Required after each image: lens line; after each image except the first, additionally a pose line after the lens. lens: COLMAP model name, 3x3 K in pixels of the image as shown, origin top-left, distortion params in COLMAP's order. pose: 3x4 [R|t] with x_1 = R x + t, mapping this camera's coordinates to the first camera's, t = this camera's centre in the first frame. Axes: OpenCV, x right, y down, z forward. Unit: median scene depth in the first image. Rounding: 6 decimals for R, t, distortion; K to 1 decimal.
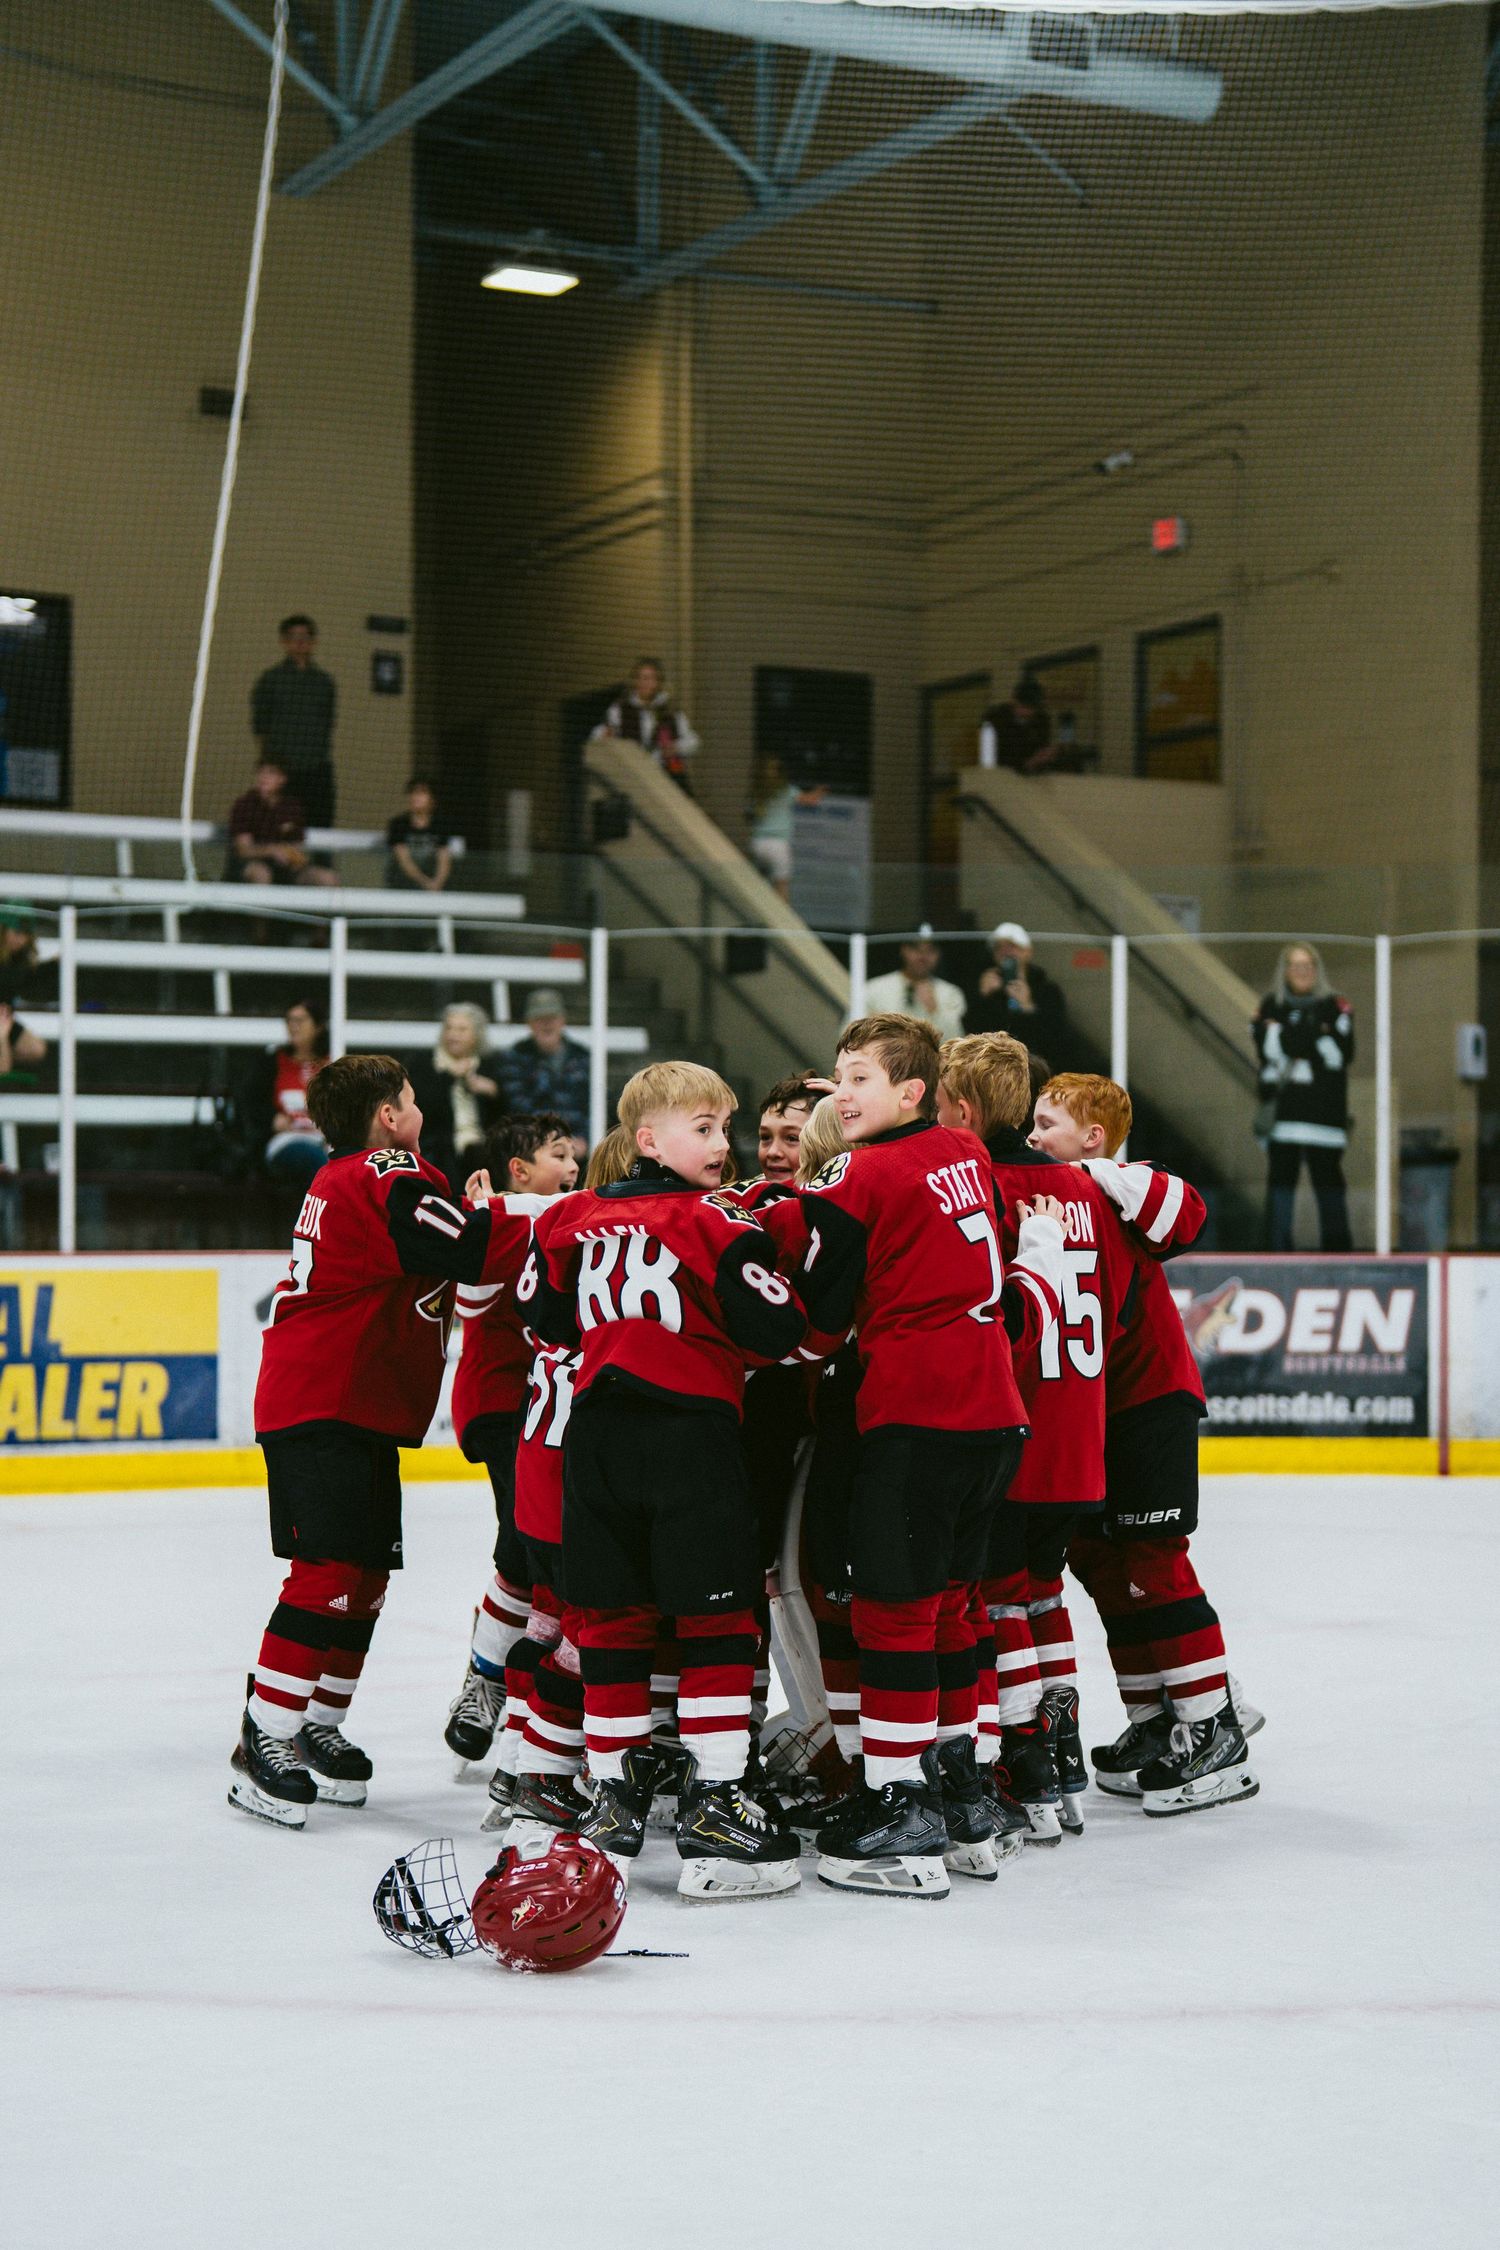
lens RADIAL K [[3570.3, 0, 749.3], [0, 3570.3, 1228.6], [0, 0, 1]] dist [-0.031546, -0.033474]
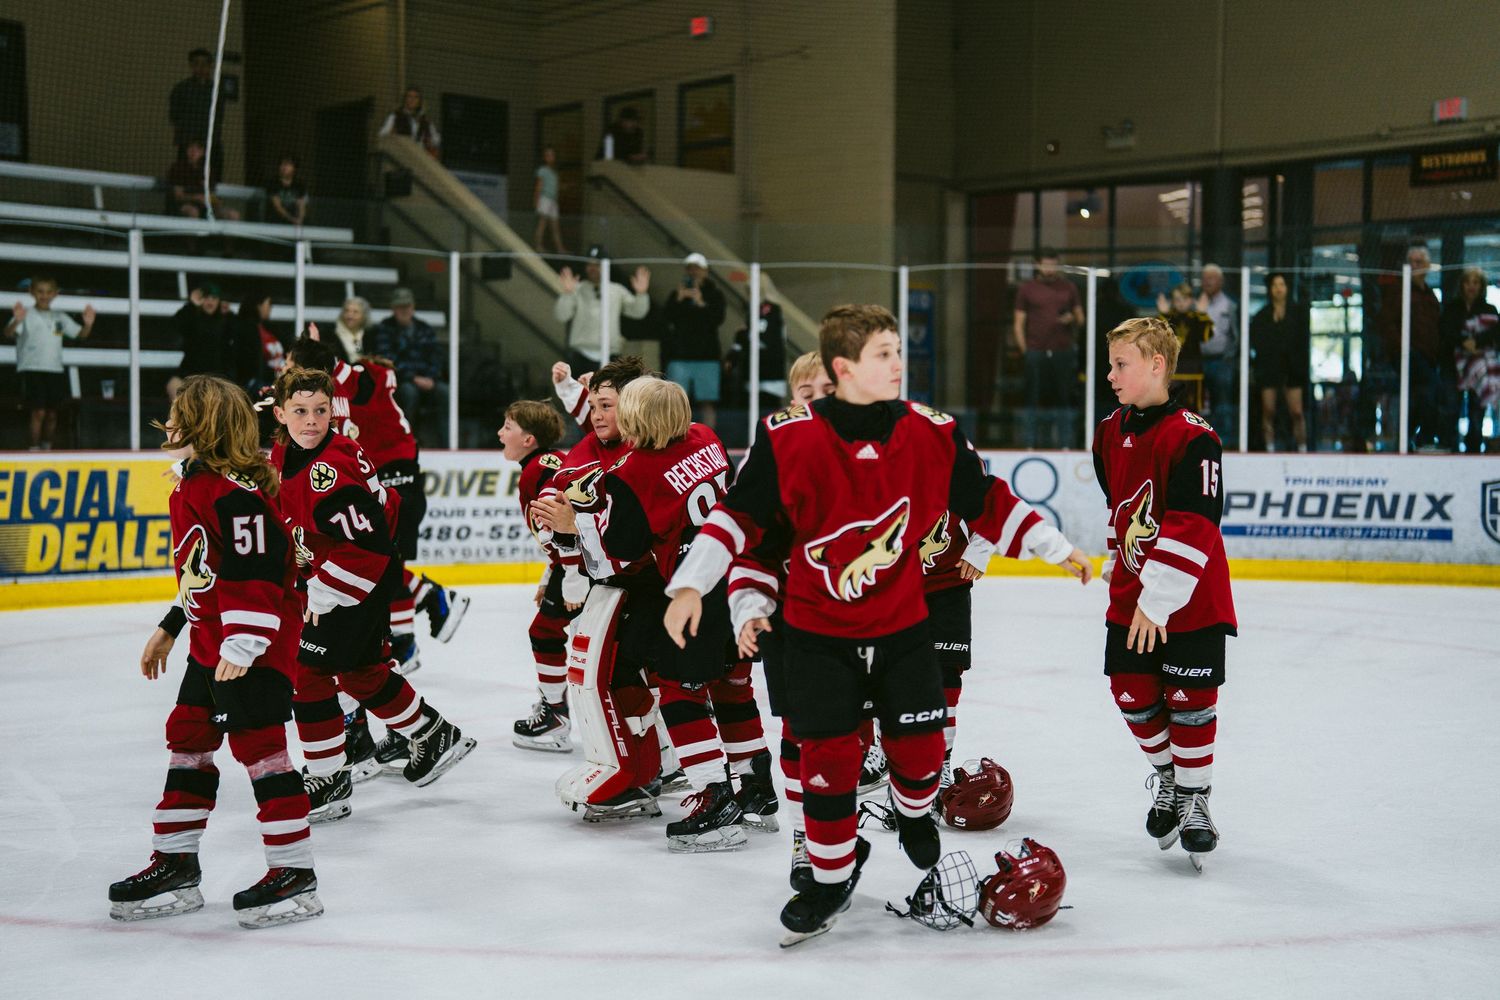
lens RADIAL K [[2028.0, 0, 783.3], [0, 2028.0, 499.2], [0, 0, 1]] dist [-0.112891, 0.880806]
pose [[0.968674, -0.007218, 0.248231, -0.096838], [-0.002369, 0.999263, 0.038300, -0.004738], [-0.248324, -0.037689, 0.967944, 0.041778]]
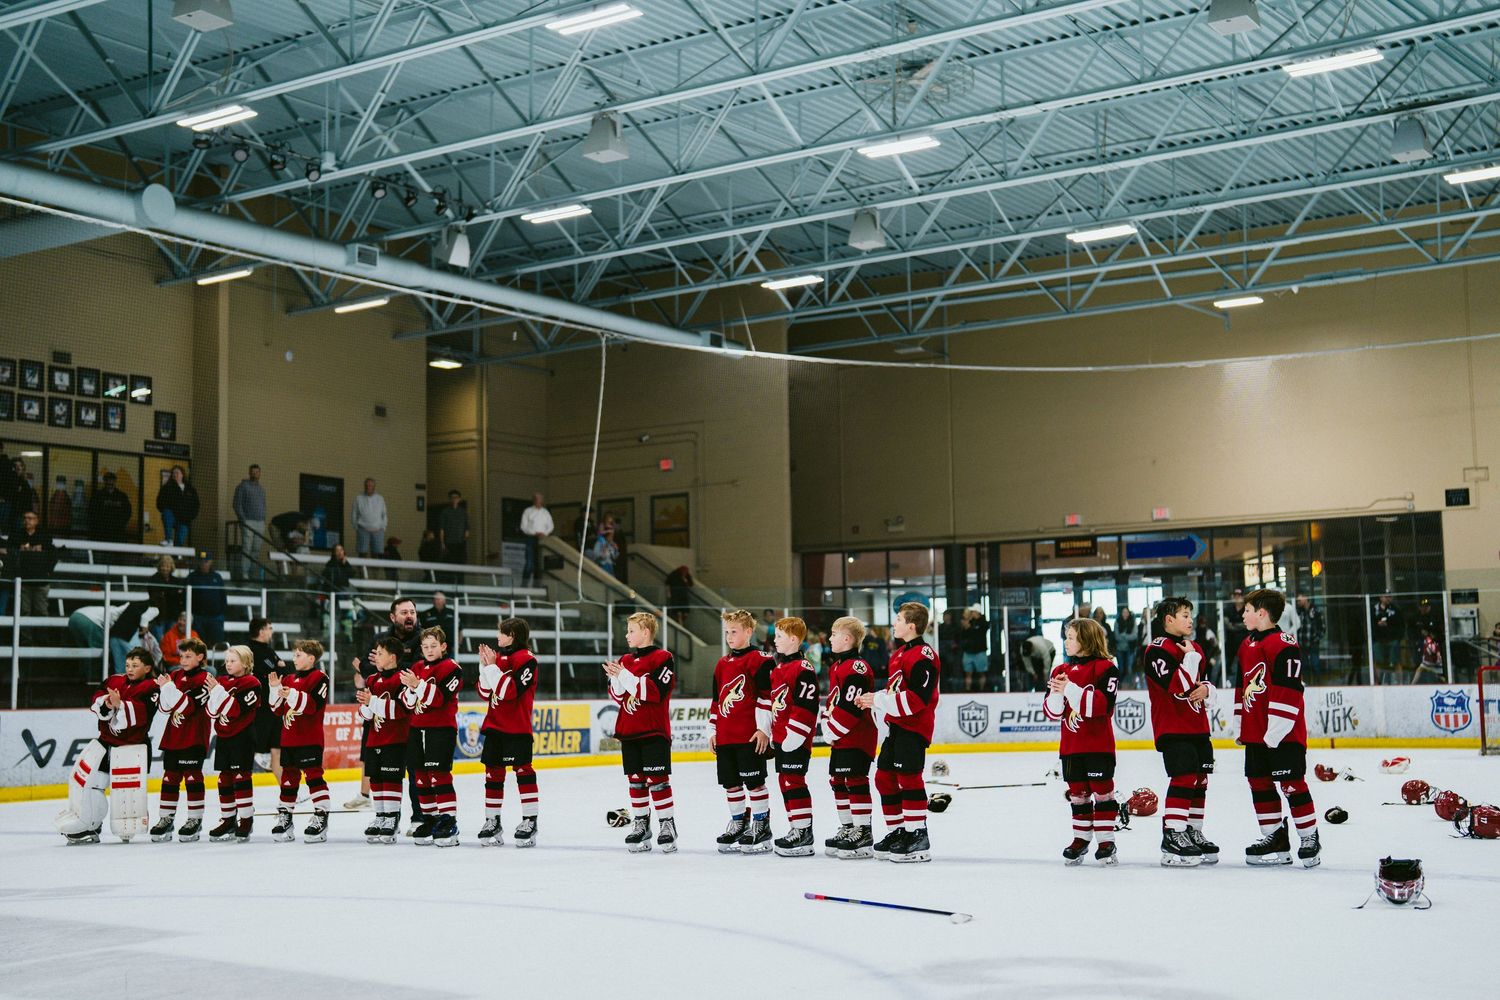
lens RADIAL K [[2028.0, 0, 783.3], [0, 2028.0, 499.2], [0, 0, 1]] dist [-0.112891, 0.880806]
pose [[0.884993, 0.026553, 0.464846, -0.664923], [0.020746, 0.995132, -0.096342, 0.004645], [-0.465142, 0.094906, 0.880134, -0.633373]]
